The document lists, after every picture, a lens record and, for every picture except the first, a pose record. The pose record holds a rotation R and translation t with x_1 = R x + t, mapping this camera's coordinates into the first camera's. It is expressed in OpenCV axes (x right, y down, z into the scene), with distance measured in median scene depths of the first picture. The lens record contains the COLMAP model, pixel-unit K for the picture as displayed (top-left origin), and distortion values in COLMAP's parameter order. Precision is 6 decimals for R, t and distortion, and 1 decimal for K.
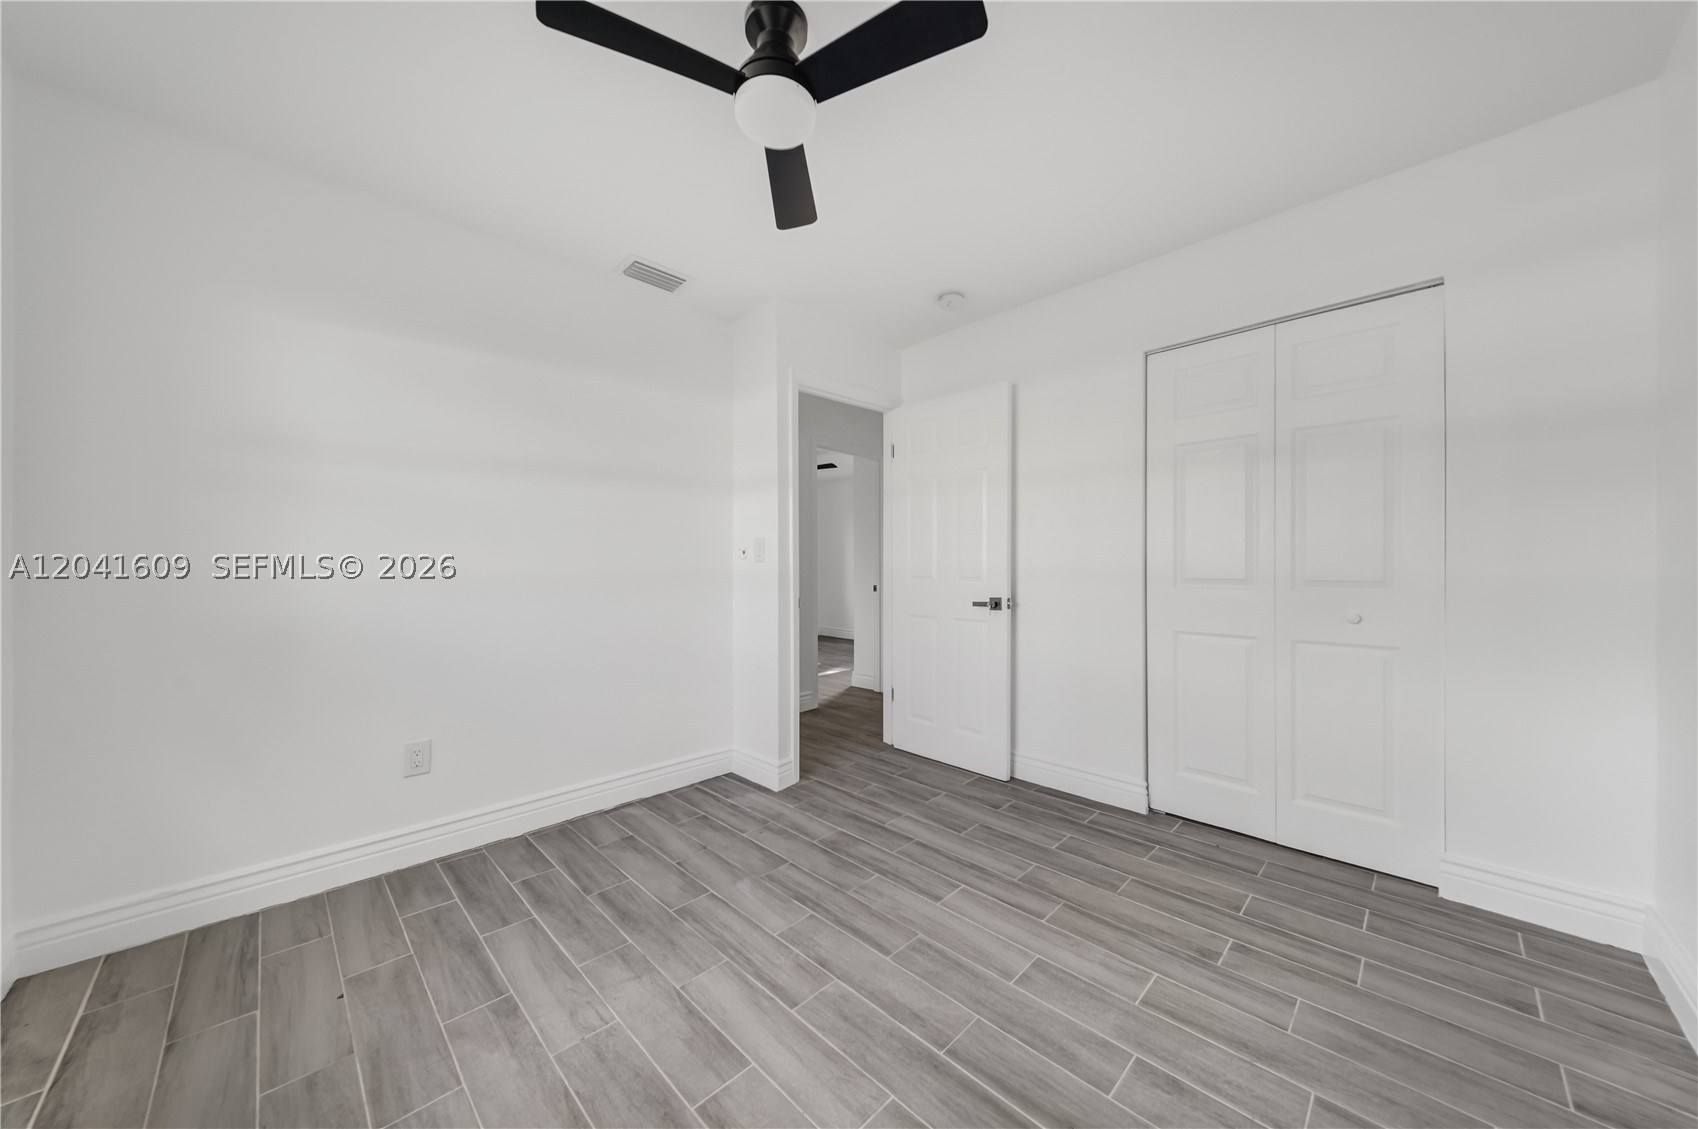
lens RADIAL K [[589.5, 0, 845.3], [0, 589.5, 561.8], [0, 0, 1]] dist [0.015761, -0.005159]
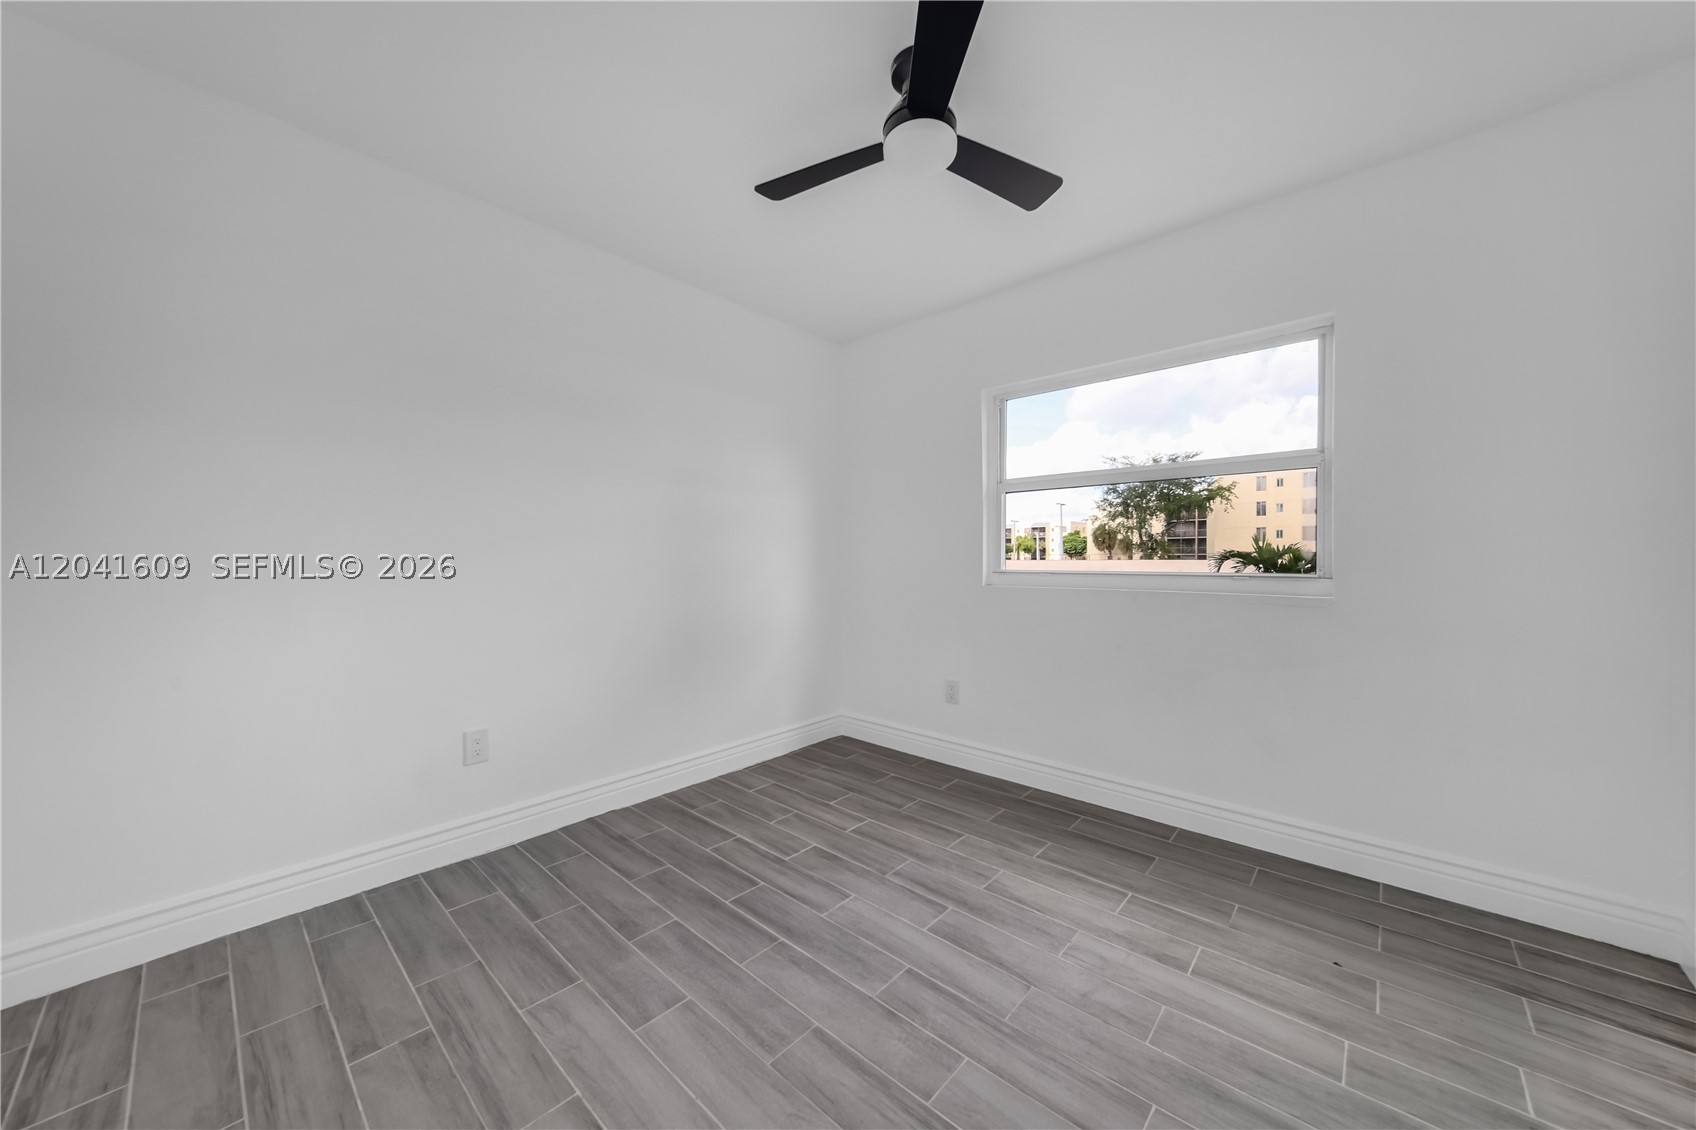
lens RADIAL K [[589.0, 0, 844.8], [0, 589.0, 565.7], [0, 0, 1]] dist [0.016918, -0.005798]
pose [[-0.998505, 0.004706, -0.054457, 0.075768], [0.004447, 0.999978, 0.004879, 0.013350], [0.054479, 0.004630, -0.998504, 1.890149]]
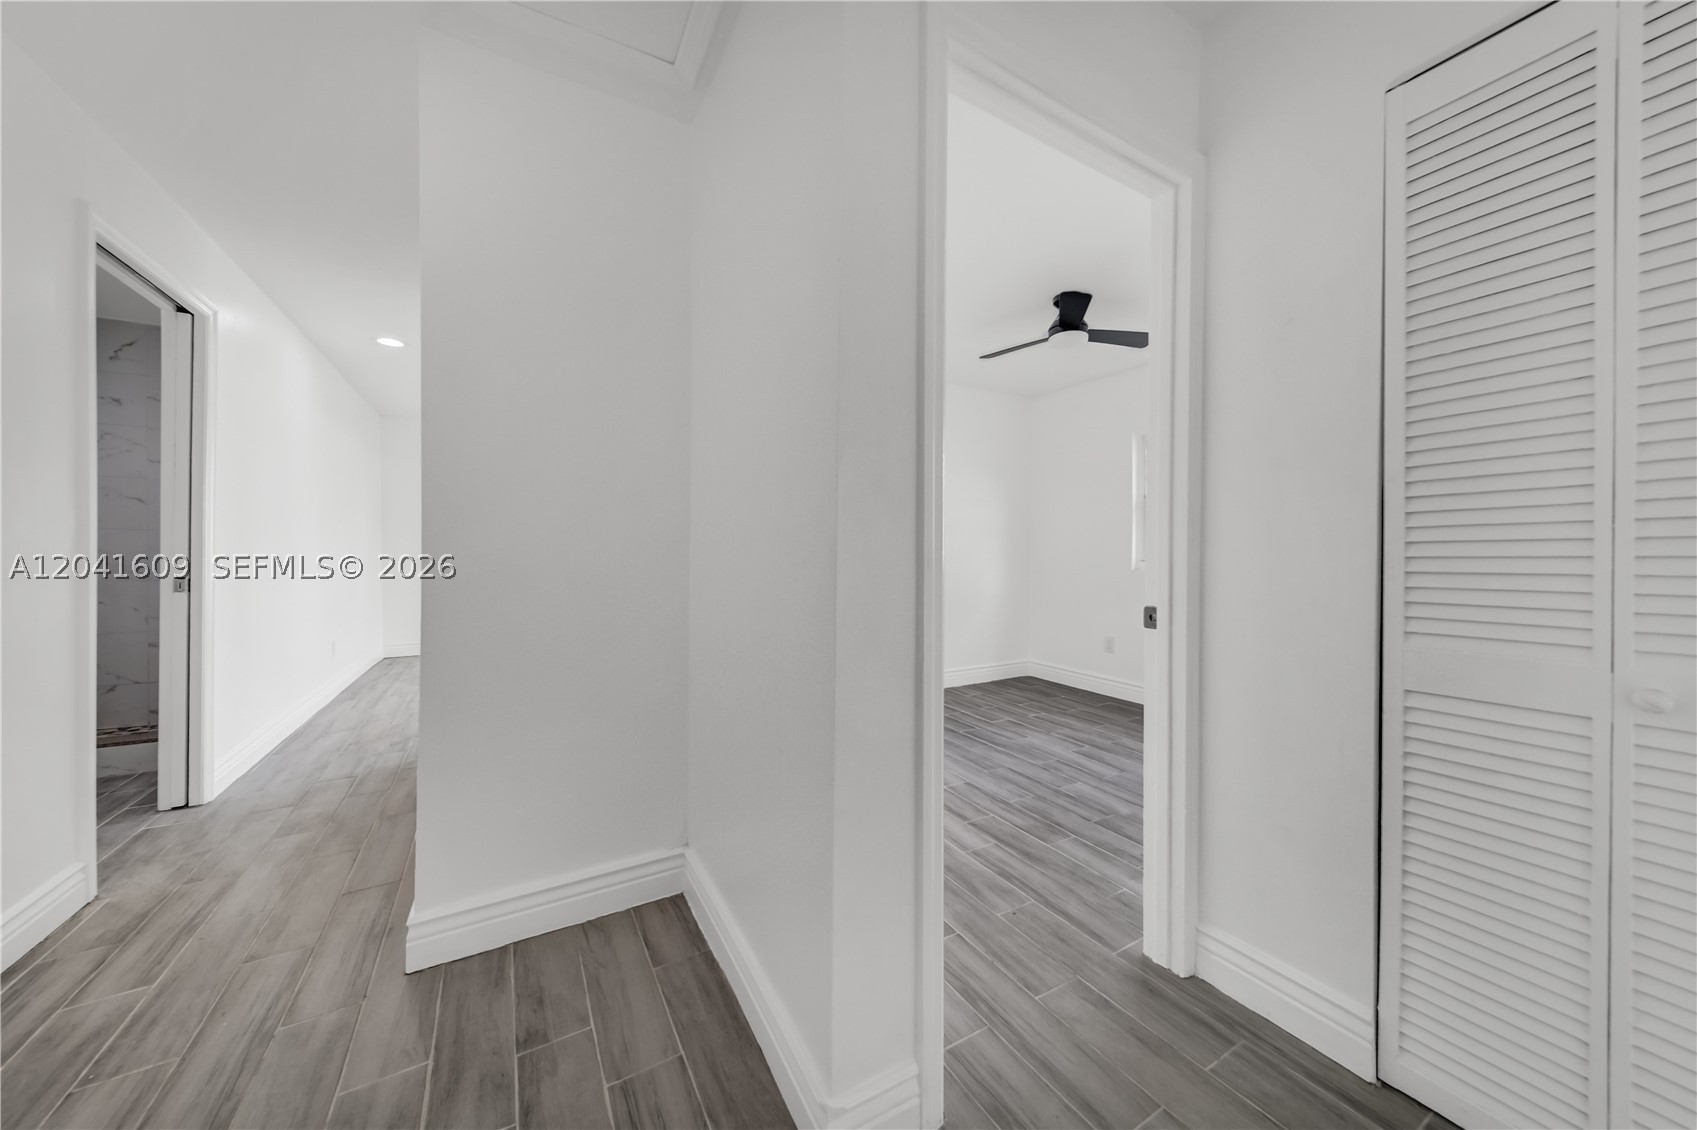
lens RADIAL K [[603.4, 0, 853.4], [0, 603.4, 556.2], [0, 0, 1]] dist [0.011147, -0.006756]
pose [[-0.968363, -0.005744, 0.249479, 0.075397], [-0.005622, 0.999983, 0.001202, 0.029874], [-0.249482, -0.000239, -0.968379, 2.974131]]
